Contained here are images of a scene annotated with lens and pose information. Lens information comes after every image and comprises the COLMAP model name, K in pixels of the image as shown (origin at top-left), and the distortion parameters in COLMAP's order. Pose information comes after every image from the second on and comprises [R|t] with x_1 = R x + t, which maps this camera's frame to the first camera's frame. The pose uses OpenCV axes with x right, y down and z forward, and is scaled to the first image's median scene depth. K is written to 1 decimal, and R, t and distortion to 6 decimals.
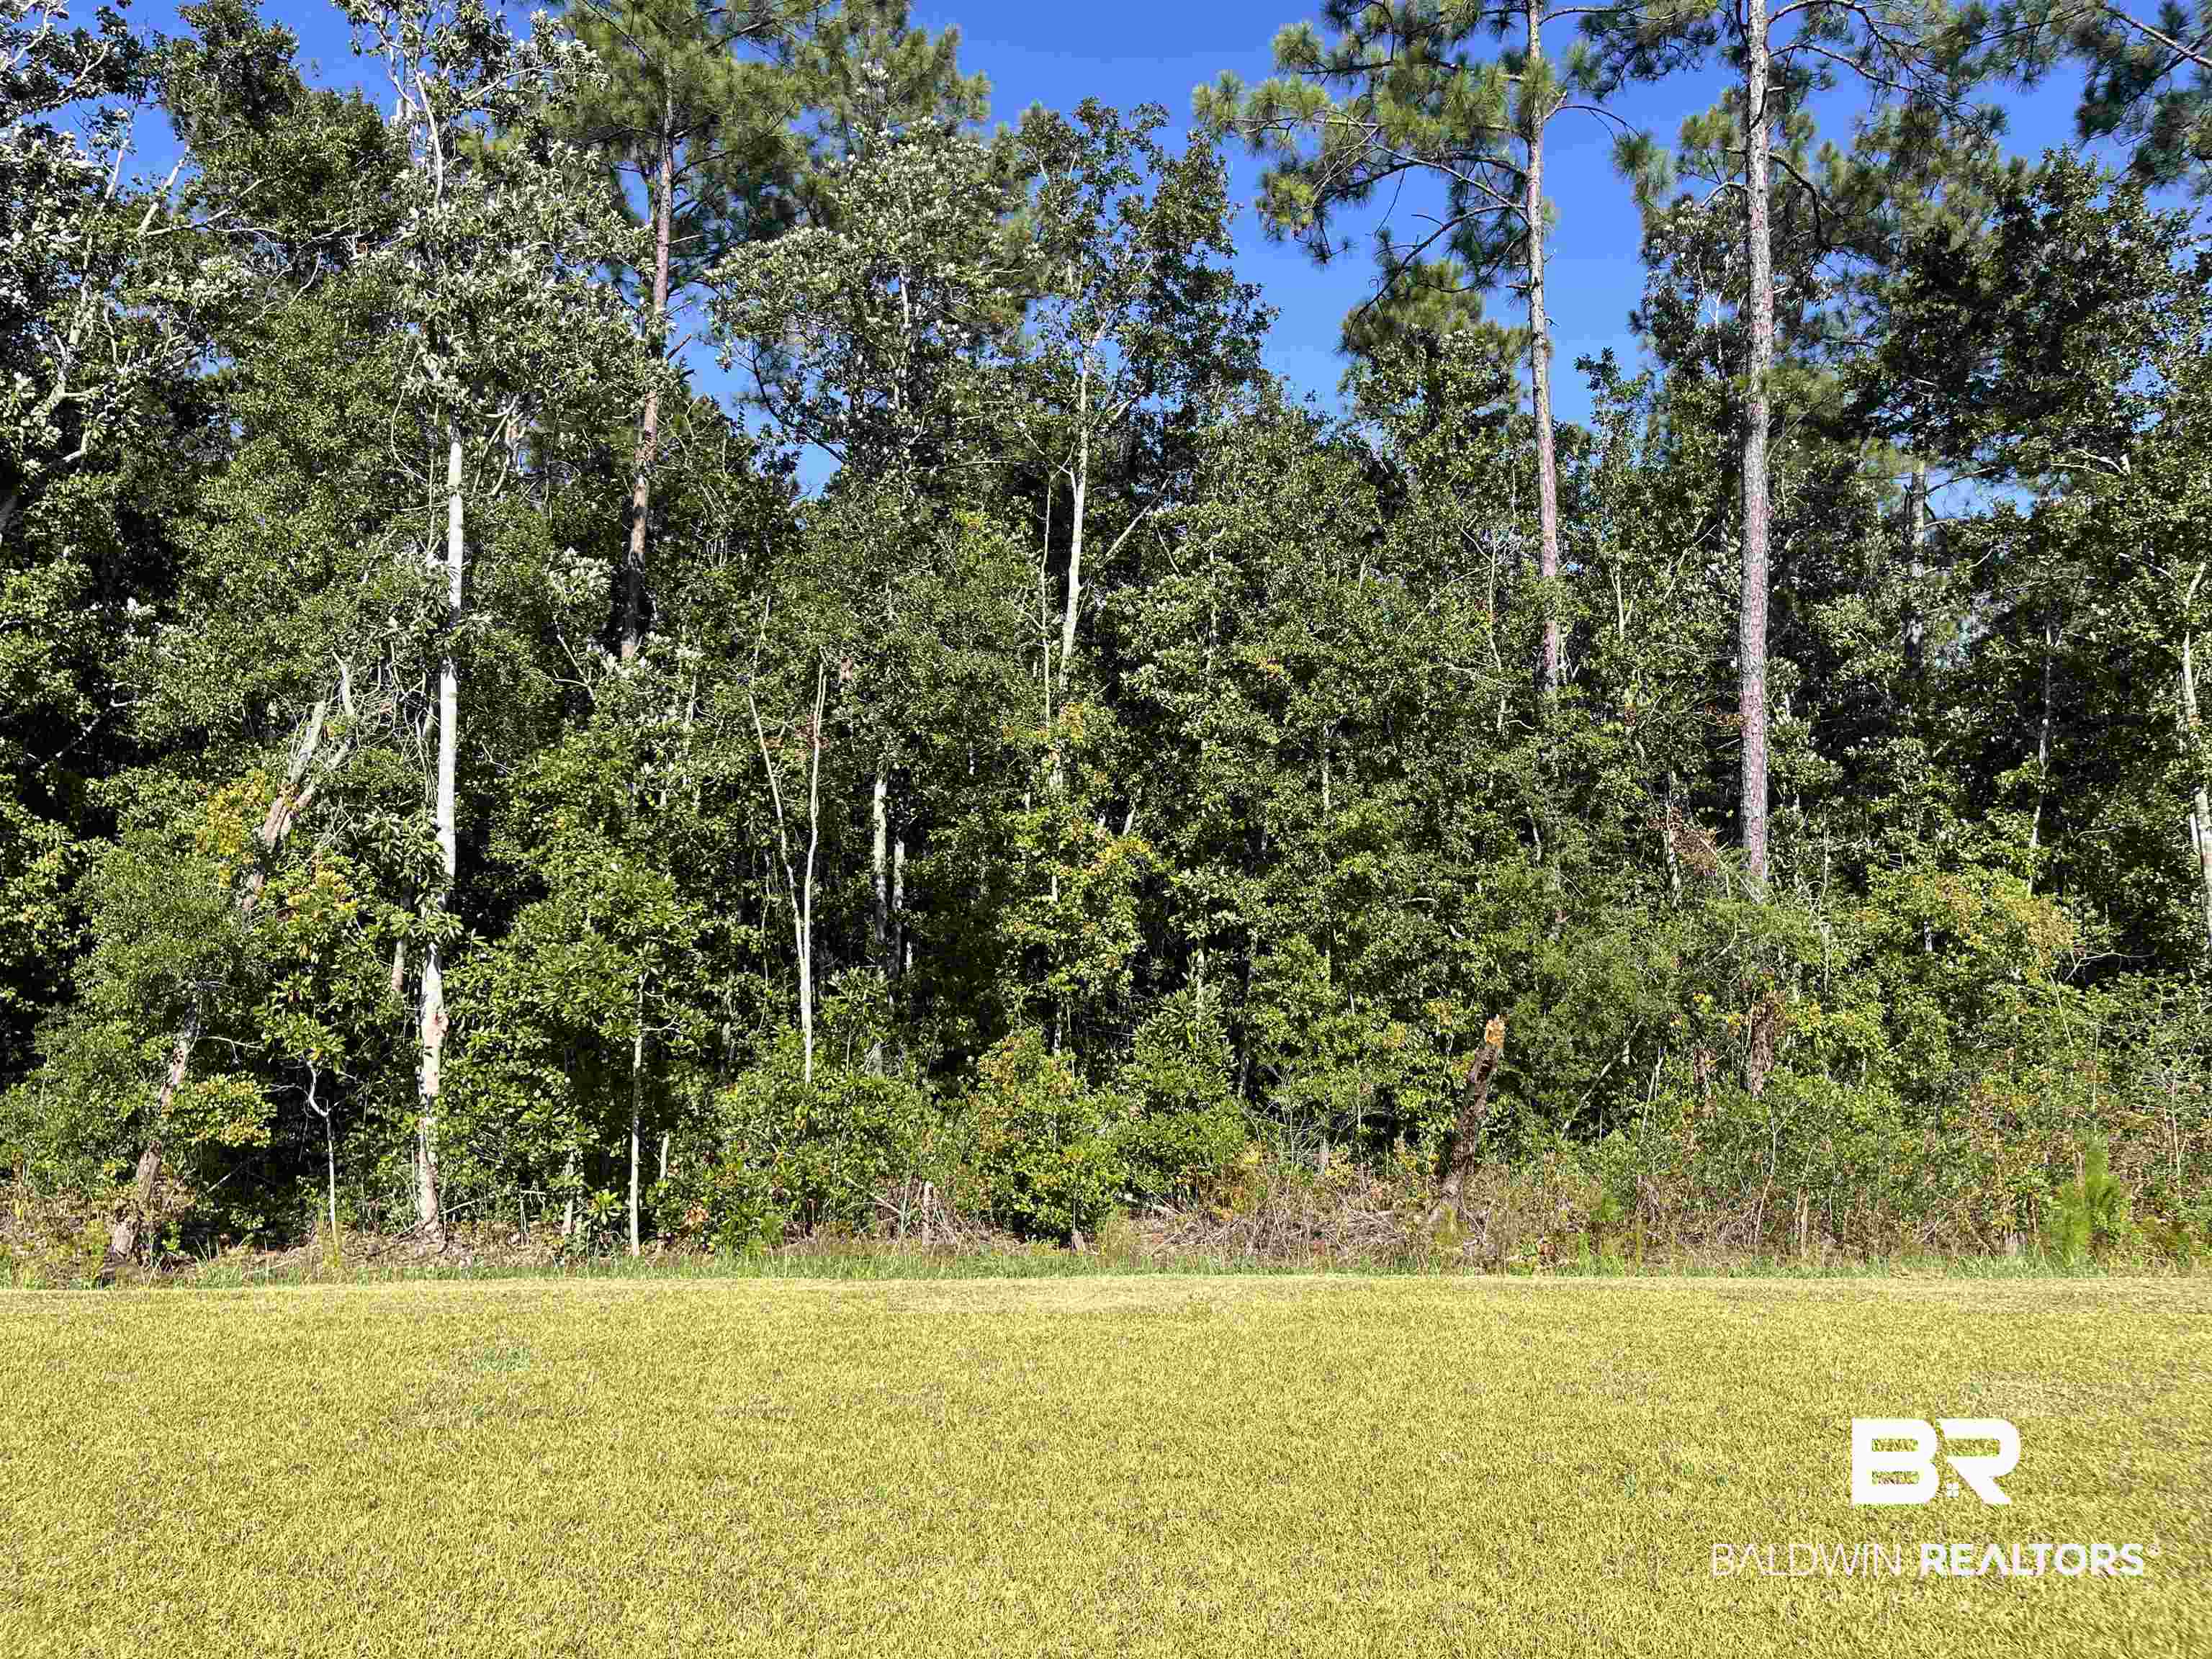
lens RADIAL K [[1678.6, 0, 1099.1], [0, 1678.6, 828.4], [0, 0, 1]] dist [0.061130, -0.087508]
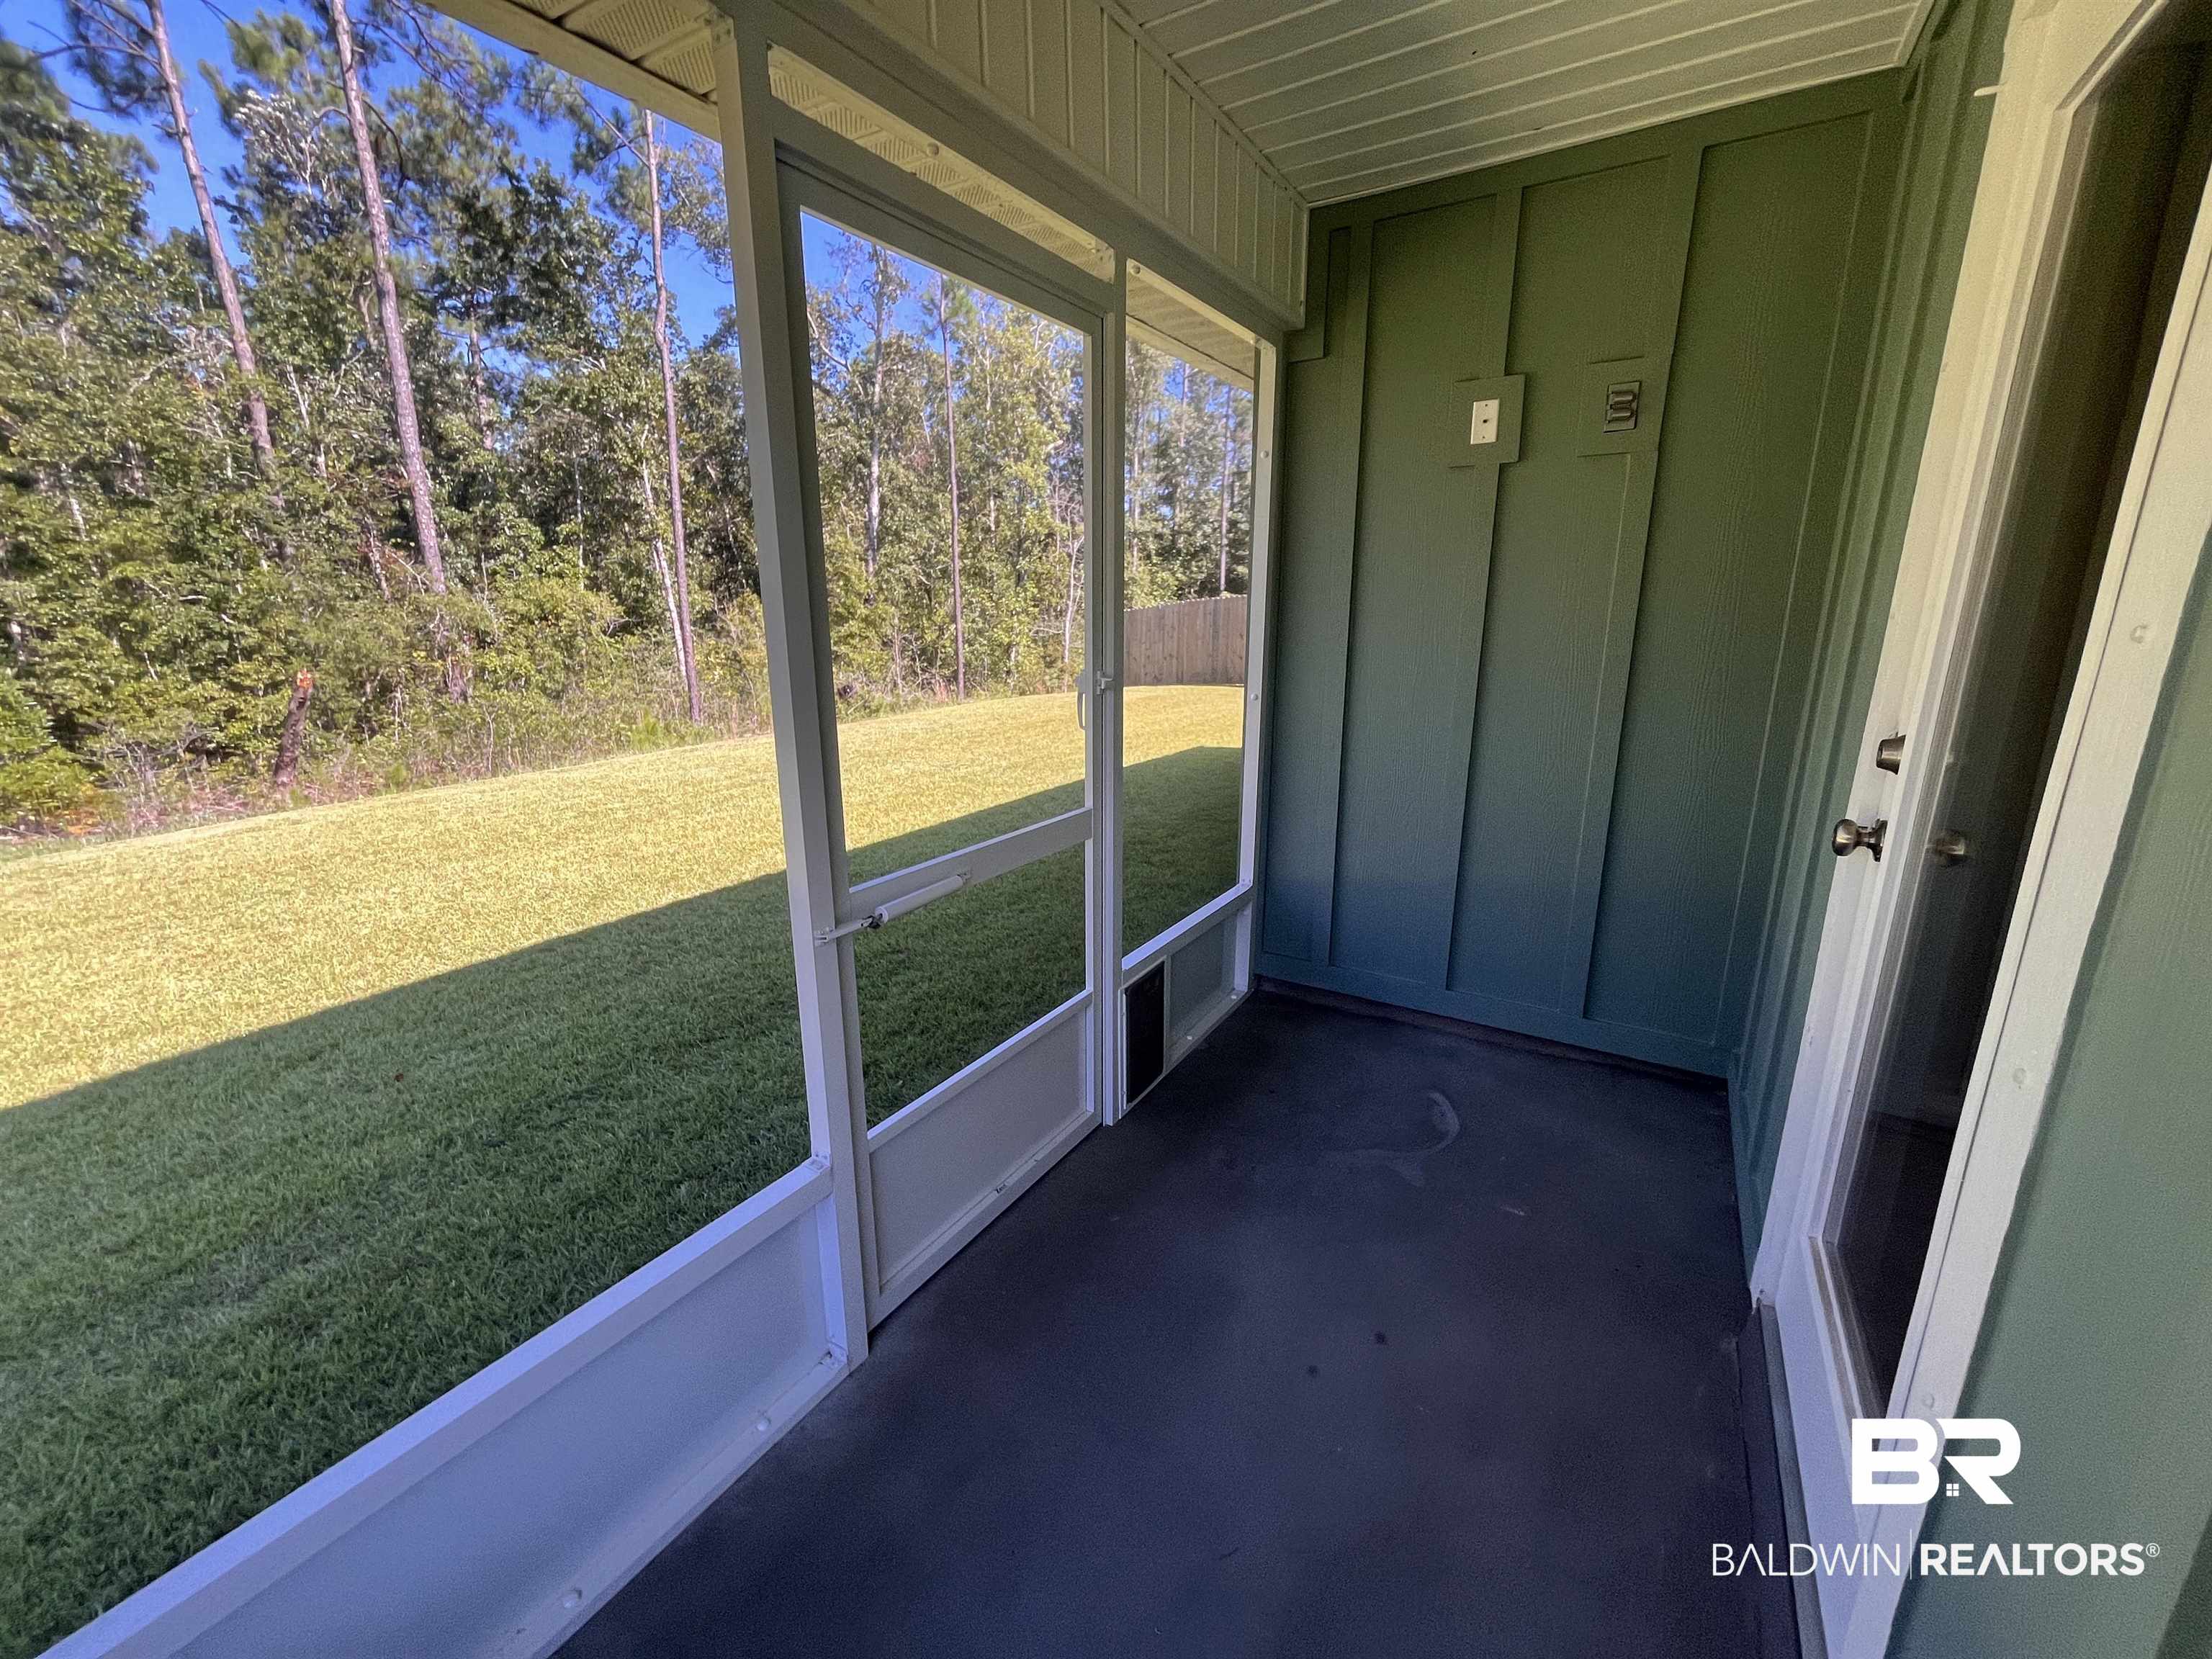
lens RADIAL K [[894.3, 0, 1104.0], [0, 894.3, 823.3], [0, 0, 1]] dist [-0.003216, -0.000158]
pose [[0.493132, -0.221660, 0.841242, -0.112040], [-0.029494, 0.962179, 0.270815, -0.001525], [-0.869454, -0.158360, 0.467944, -0.078175]]
